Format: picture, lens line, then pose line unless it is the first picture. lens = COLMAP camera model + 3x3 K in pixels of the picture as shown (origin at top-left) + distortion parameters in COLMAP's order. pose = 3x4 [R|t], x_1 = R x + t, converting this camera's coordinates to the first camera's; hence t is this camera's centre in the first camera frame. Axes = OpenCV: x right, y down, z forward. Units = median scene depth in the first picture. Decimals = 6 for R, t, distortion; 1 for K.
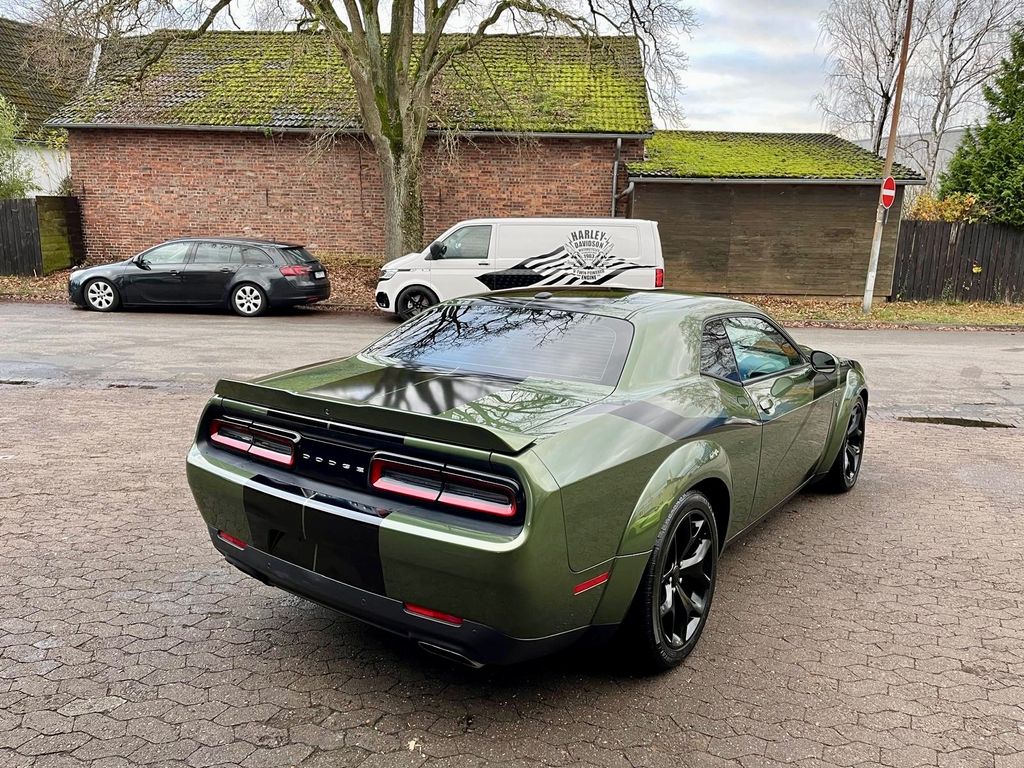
lens RADIAL K [[773.6, 0, 513.4], [0, 773.6, 379.1], [0, 0, 1]] dist [0.083459, -0.112190]
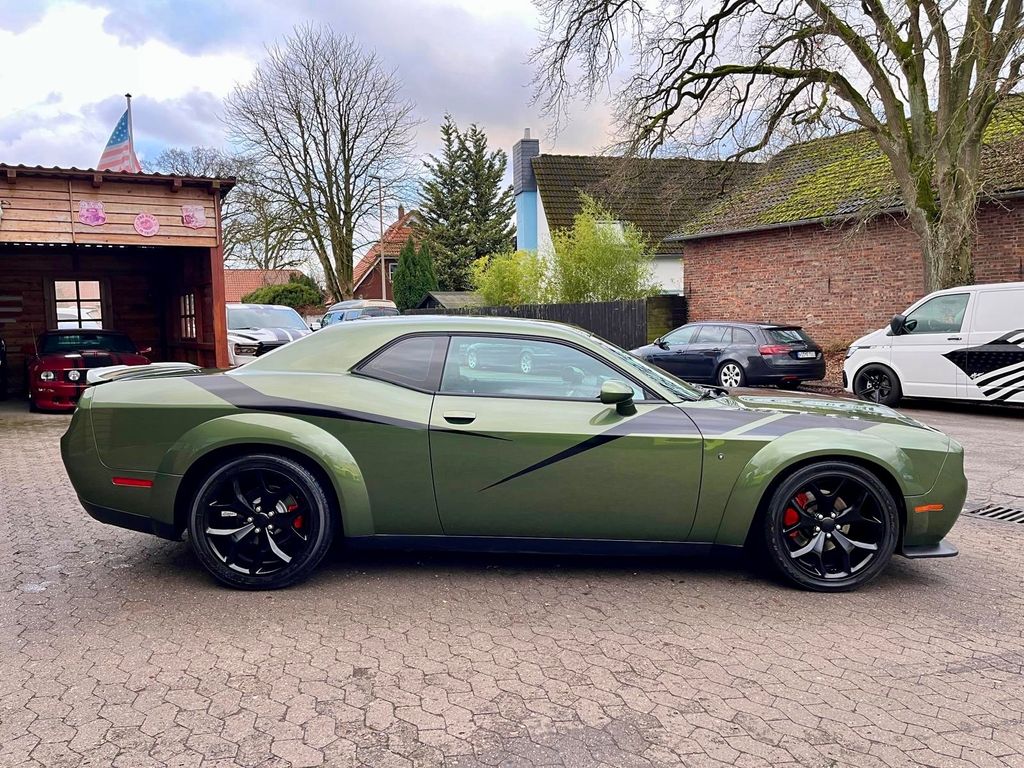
lens RADIAL K [[773.6, 0, 514.1], [0, 773.6, 384.1], [0, 0, 1]] dist [0.083459, -0.112190]
pose [[0.609237, 0.033309, -0.792288, 0.329108], [-0.131448, 0.989537, -0.059477, 0.011889], [0.782017, 0.140381, 0.607241, 0.116114]]
